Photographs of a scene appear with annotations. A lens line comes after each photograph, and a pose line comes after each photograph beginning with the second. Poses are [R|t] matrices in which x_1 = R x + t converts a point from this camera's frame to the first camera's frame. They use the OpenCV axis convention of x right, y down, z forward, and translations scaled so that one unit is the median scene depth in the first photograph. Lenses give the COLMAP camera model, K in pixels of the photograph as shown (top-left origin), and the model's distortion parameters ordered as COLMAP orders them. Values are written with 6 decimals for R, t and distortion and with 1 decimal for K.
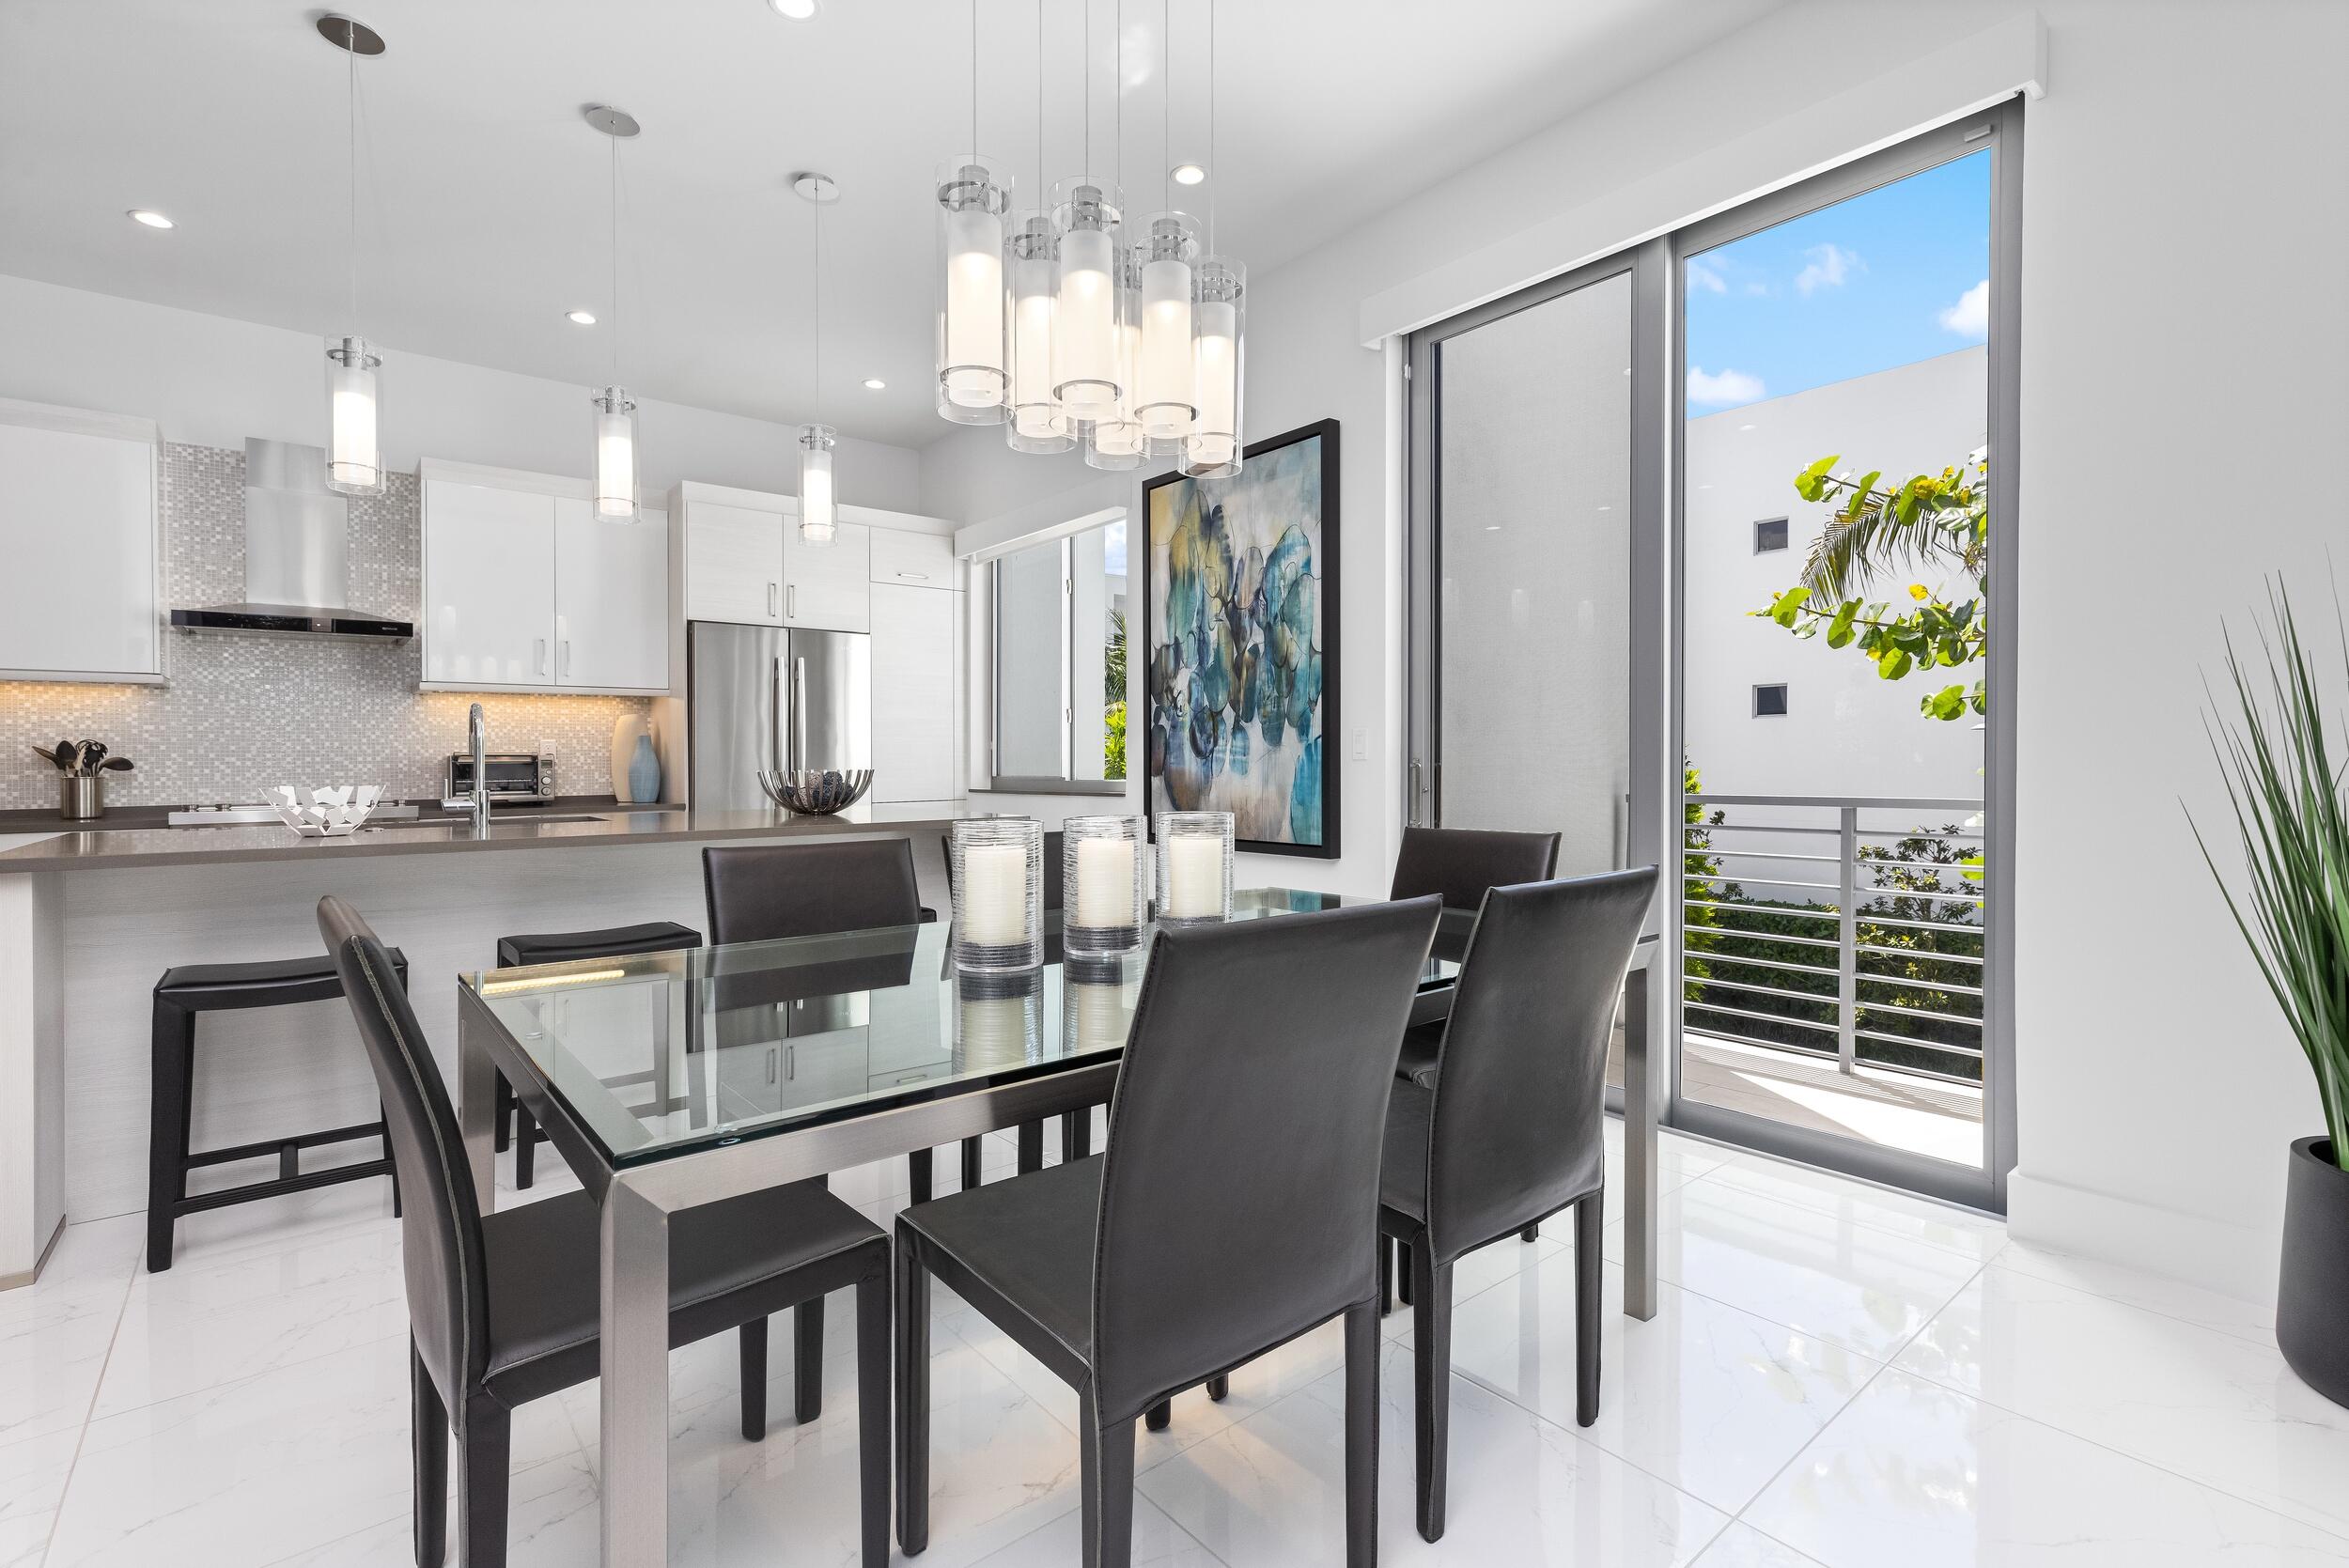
lens RADIAL K [[1058.3, 0, 1173.0], [0, 1058.3, 771.7], [0, 0, 1]] dist [0.001574, 0.000213]
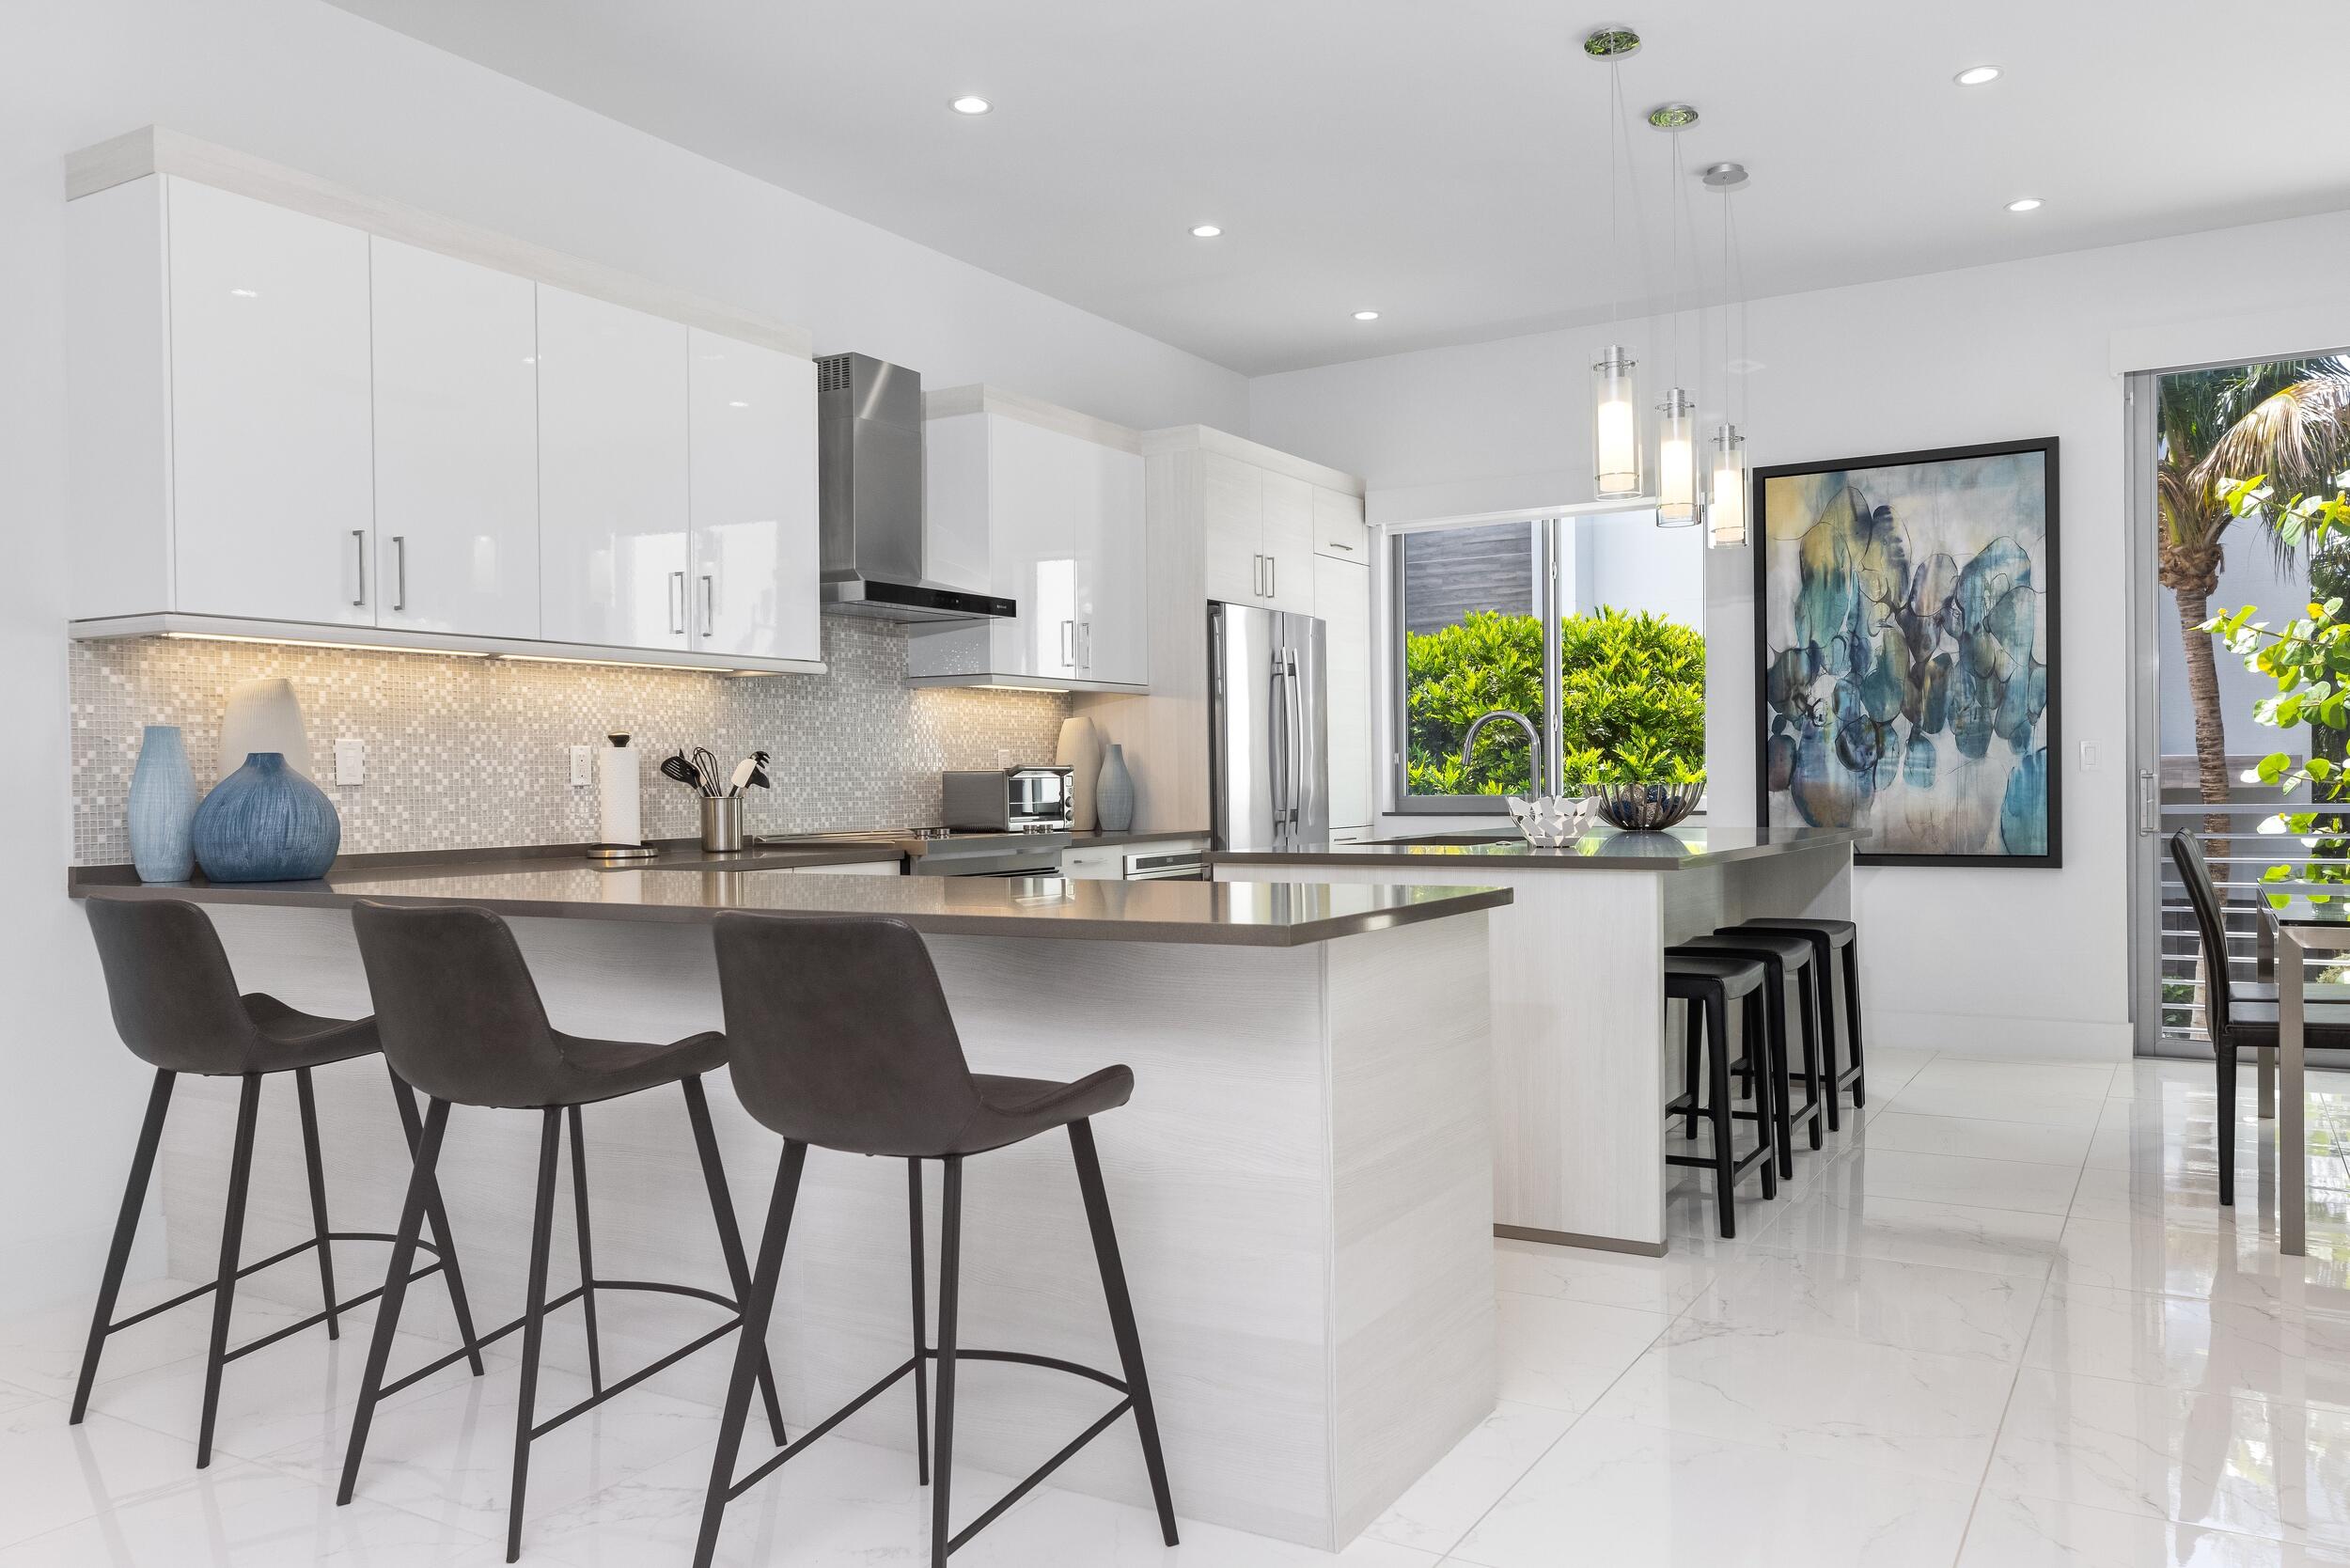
lens RADIAL K [[1715.9, 0, 1179.8], [0, 1715.9, 797.3], [0, 0, 1]] dist [0.002941, 0.002431]
pose [[0.942163, -0.006239, 0.335096, -1.097287], [0.007987, 0.999961, -0.003837, 0.012510], [-0.335059, 0.006291, 0.942176, -0.250812]]
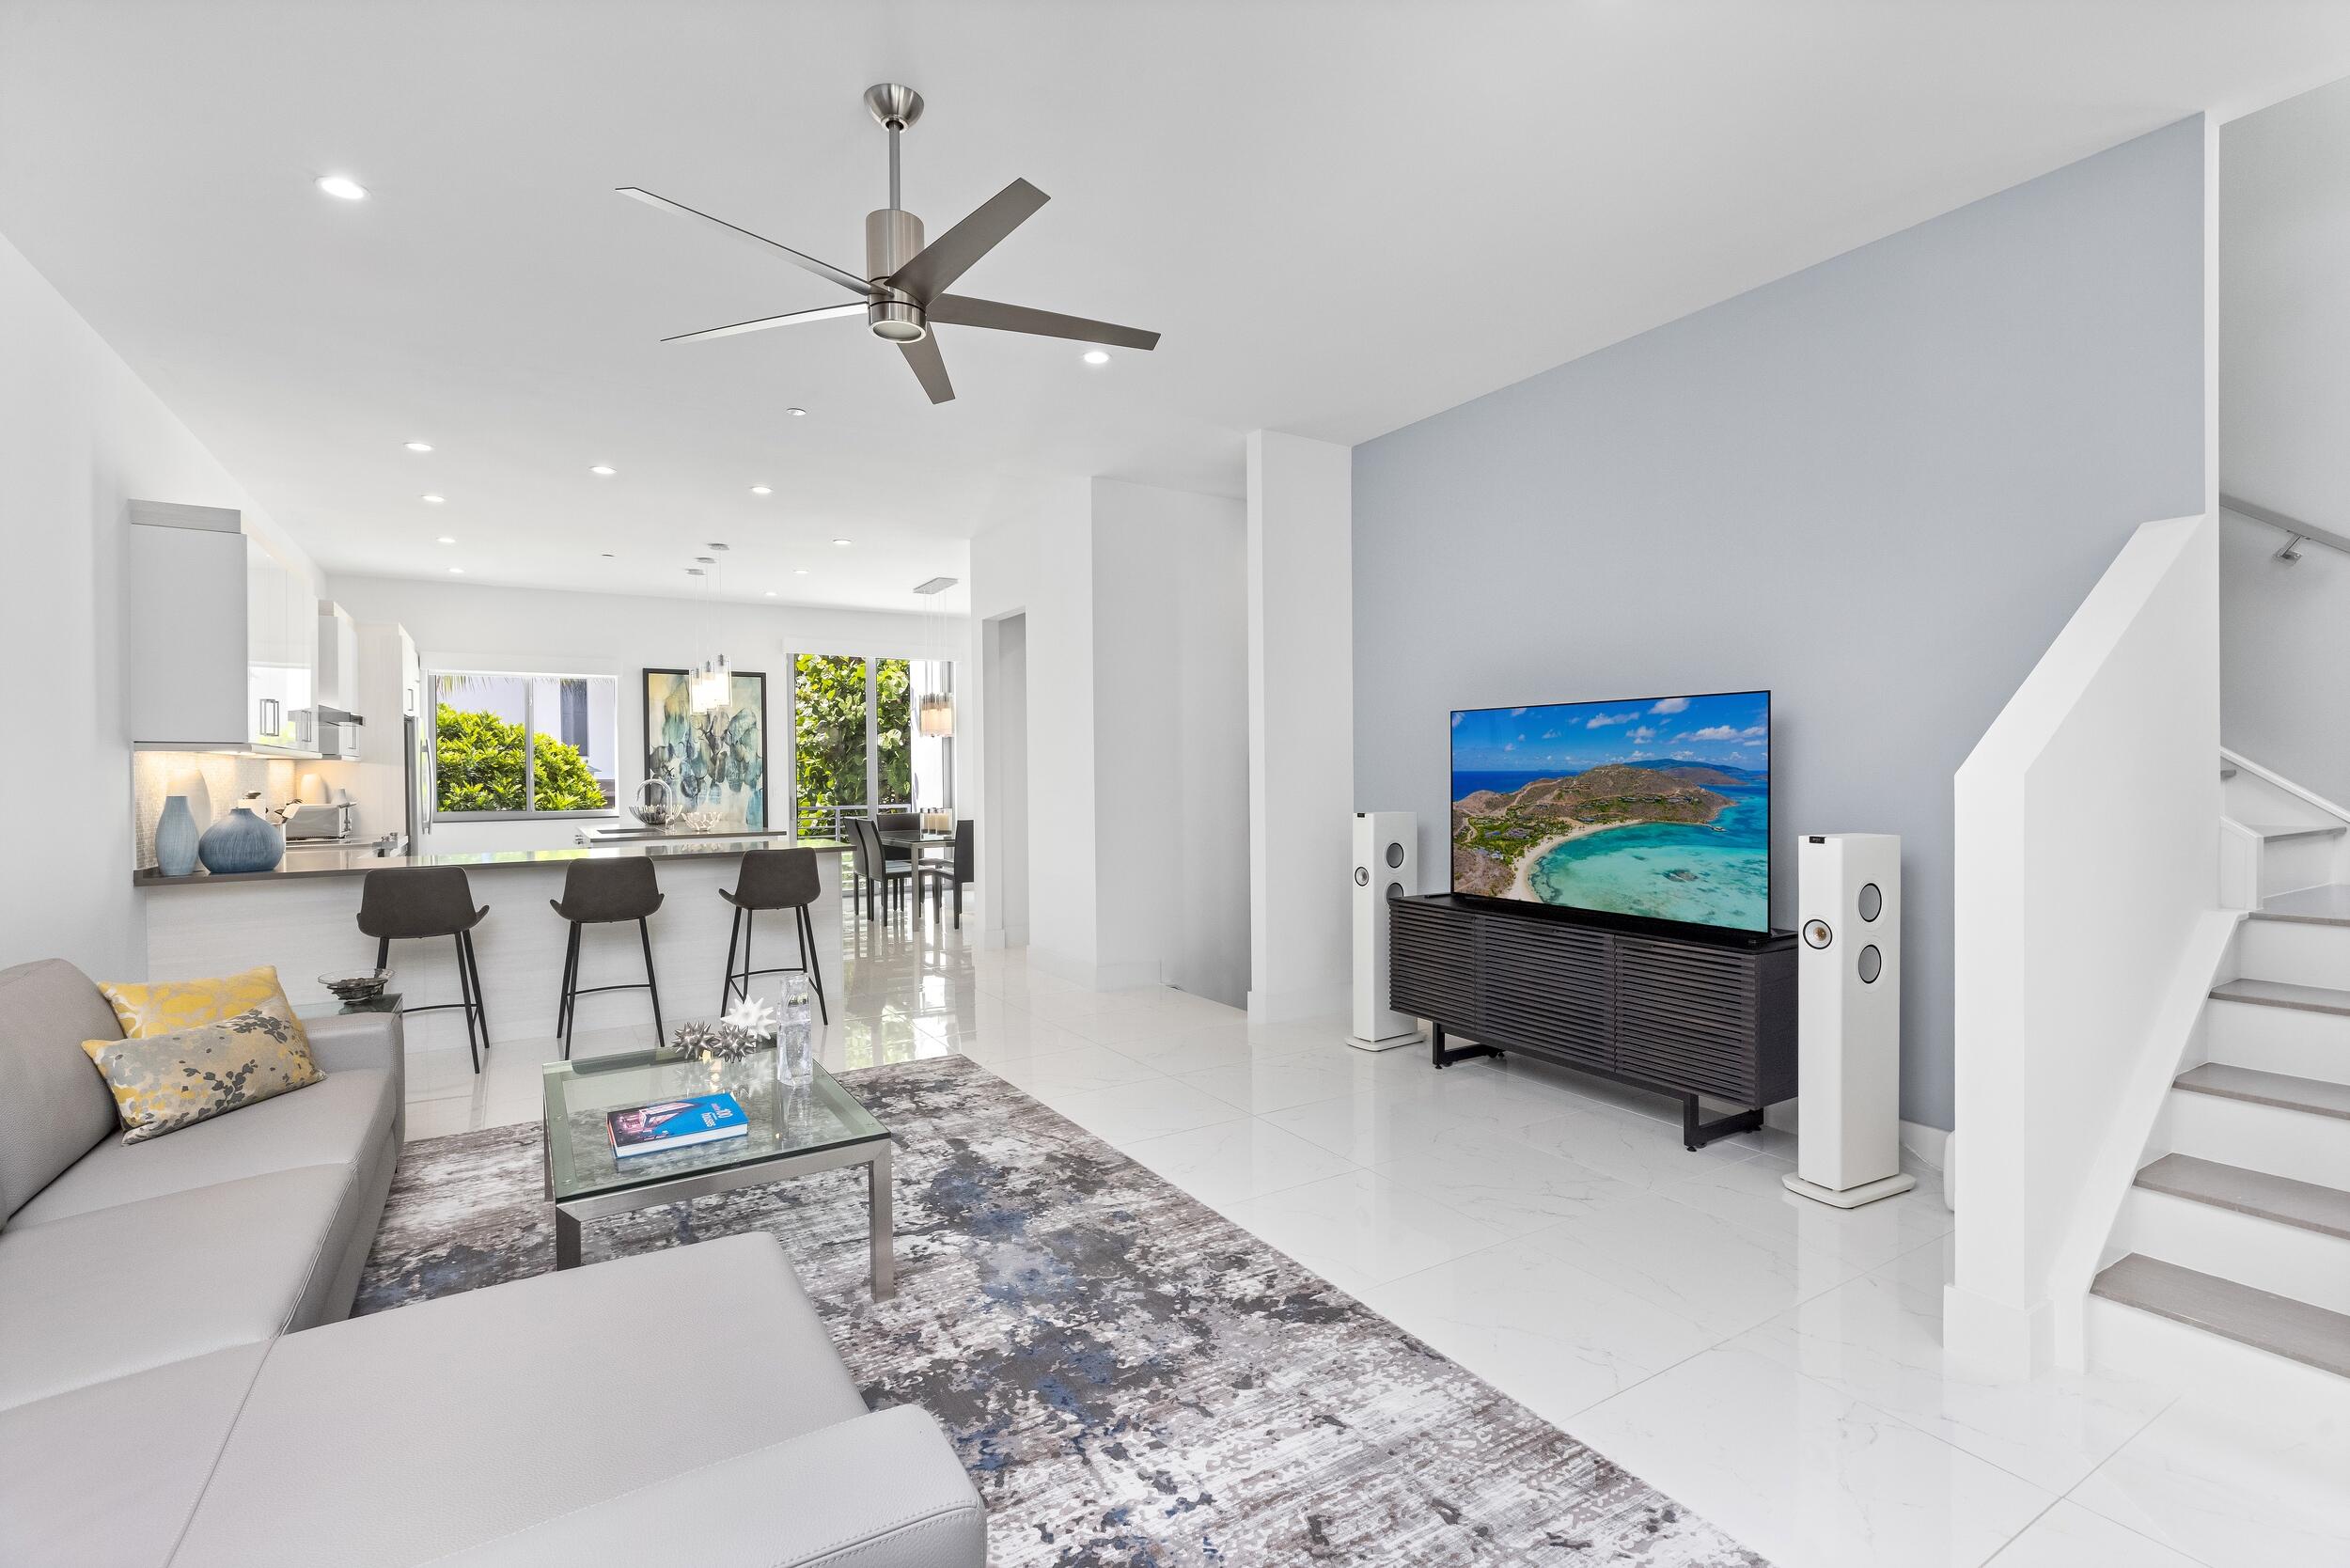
lens RADIAL K [[1062.8, 0, 1194.1], [0, 1062.8, 776.3], [0, 0, 1]] dist [-0.014446, 0.000092]
pose [[0.120527, 0.002677, 0.992706, -2.216586], [0.019875, 0.999789, -0.005109, -0.026436], [-0.992511, 0.020346, 0.120448, -0.386043]]
